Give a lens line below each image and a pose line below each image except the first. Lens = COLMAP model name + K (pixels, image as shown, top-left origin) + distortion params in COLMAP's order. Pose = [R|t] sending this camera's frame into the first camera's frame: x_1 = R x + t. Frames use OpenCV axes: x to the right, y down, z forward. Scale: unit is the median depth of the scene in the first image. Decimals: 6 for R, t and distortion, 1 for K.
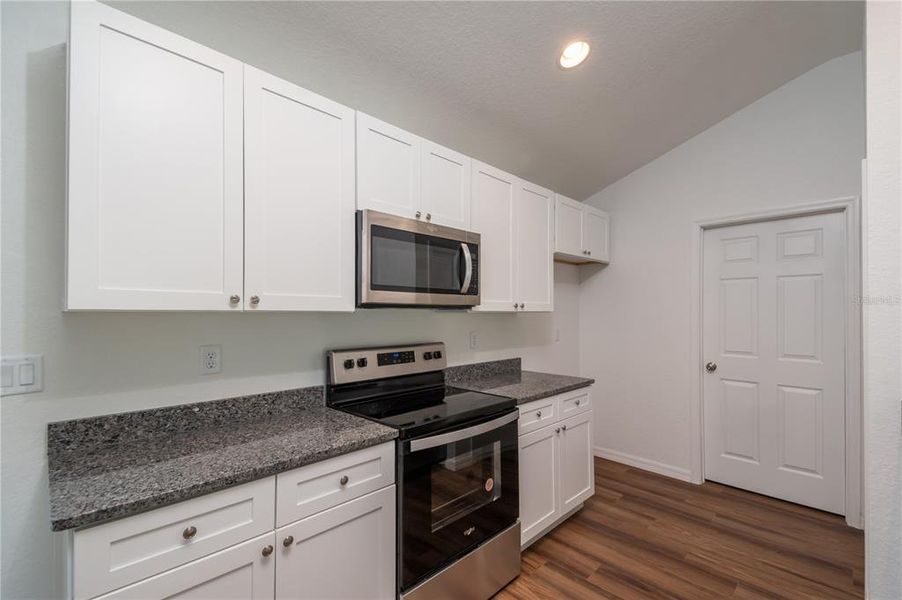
lens RADIAL K [[388.9, 0, 453.4], [0, 388.9, 312.0], [0, 0, 1]] dist [0.019838, -0.000182]
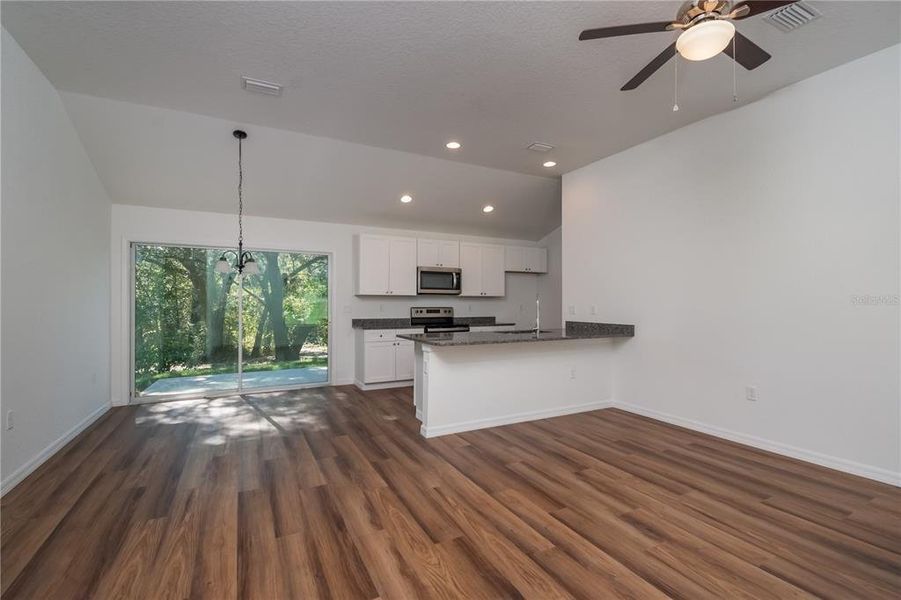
lens RADIAL K [[403.9, 0, 449.7], [0, 403.9, 304.8], [0, 0, 1]] dist [0.000513, 0.000000]
pose [[0.951392, 0.001456, -0.307979, 0.966325], [0.000002, 0.999989, 0.004731, 0.056060], [0.307982, -0.004501, 0.951381, -1.990965]]
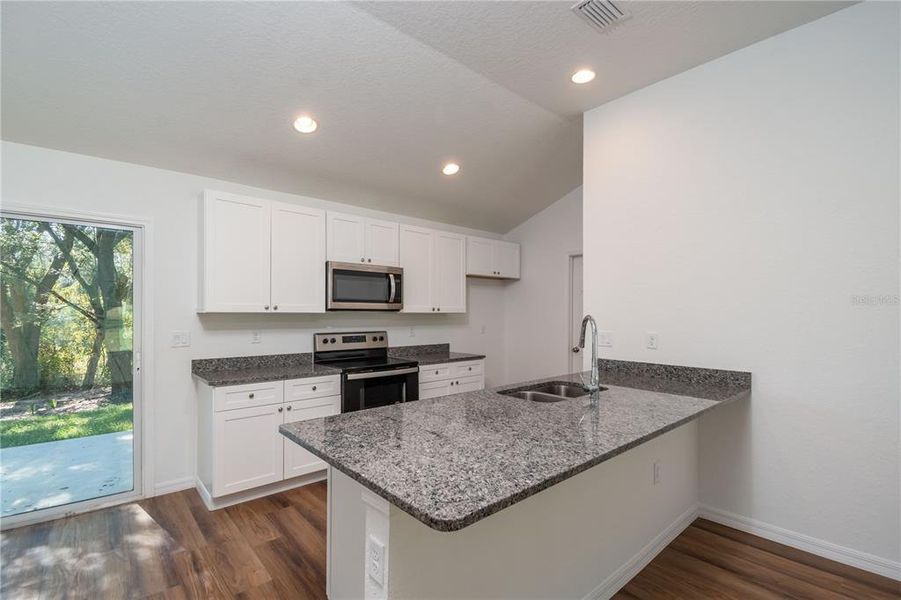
lens RADIAL K [[404.3, 0, 459.9], [0, 404.3, 314.9], [0, 0, 1]] dist [-0.000730, 0.000050]
pose [[0.998462, -0.000486, -0.055439, 0.449498], [0.000671, 0.999994, 0.003333, 0.002411], [0.055437, -0.003365, 0.998457, -0.834792]]
